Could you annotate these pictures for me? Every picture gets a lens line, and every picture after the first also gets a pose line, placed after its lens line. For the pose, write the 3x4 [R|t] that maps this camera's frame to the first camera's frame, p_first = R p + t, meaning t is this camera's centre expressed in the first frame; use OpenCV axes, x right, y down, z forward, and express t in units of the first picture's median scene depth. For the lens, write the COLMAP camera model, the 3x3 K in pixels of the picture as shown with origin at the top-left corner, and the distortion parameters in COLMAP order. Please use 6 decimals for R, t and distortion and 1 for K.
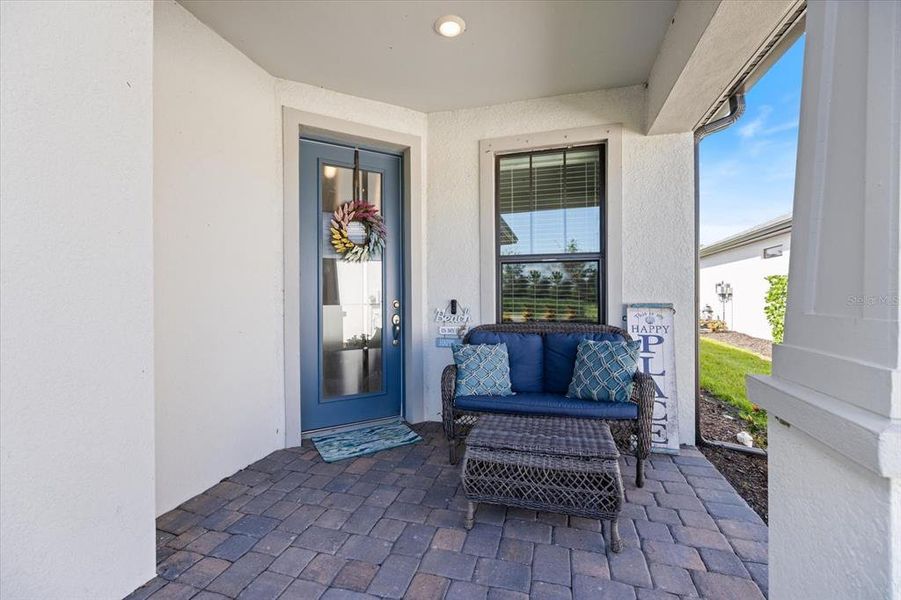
lens RADIAL K [[382.4, 0, 450.3], [0, 382.4, 299.0], [0, 0, 1]] dist [0.002847, 0.000726]
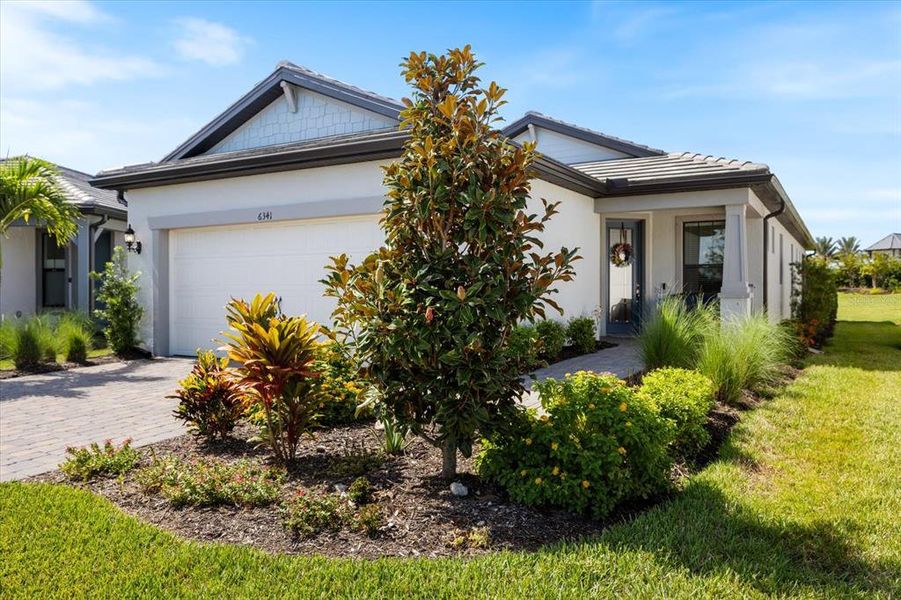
lens RADIAL K [[676.9, 0, 450.1], [0, 676.9, 301.7], [0, 0, 1]] dist [0.010673, 0.002075]
pose [[0.968894, 0.007039, -0.247375, -0.233556], [-0.001943, 0.999781, 0.020837, 0.031151], [0.247467, -0.019708, 0.968696, -3.392429]]
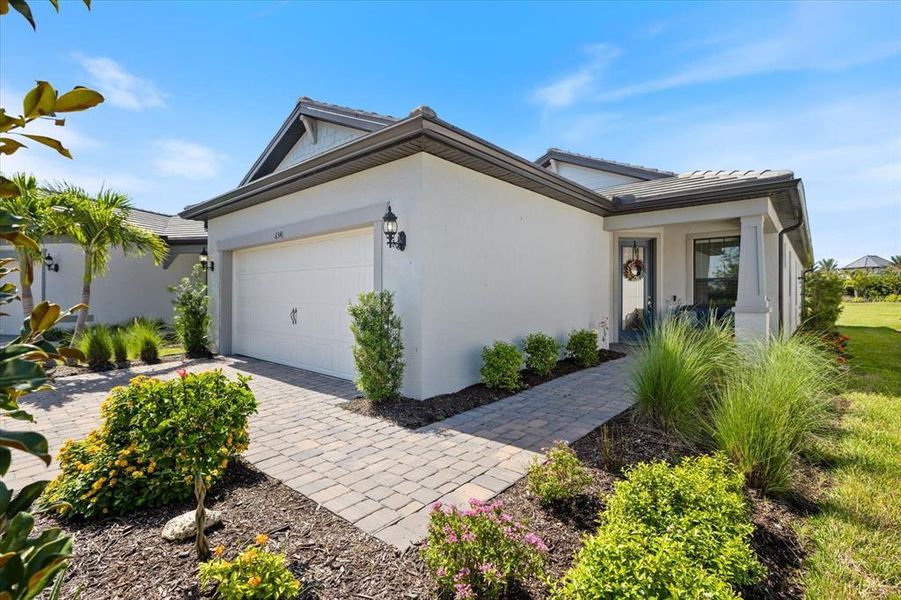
lens RADIAL K [[417.1, 0, 452.0], [0, 417.1, 295.9], [0, 0, 1]] dist [-0.003904, 0.000153]
pose [[0.901720, 0.007704, -0.432253, -0.129864], [-0.006138, 0.999969, 0.005020, -0.001673], [0.432278, -0.001873, 0.901739, -2.191473]]
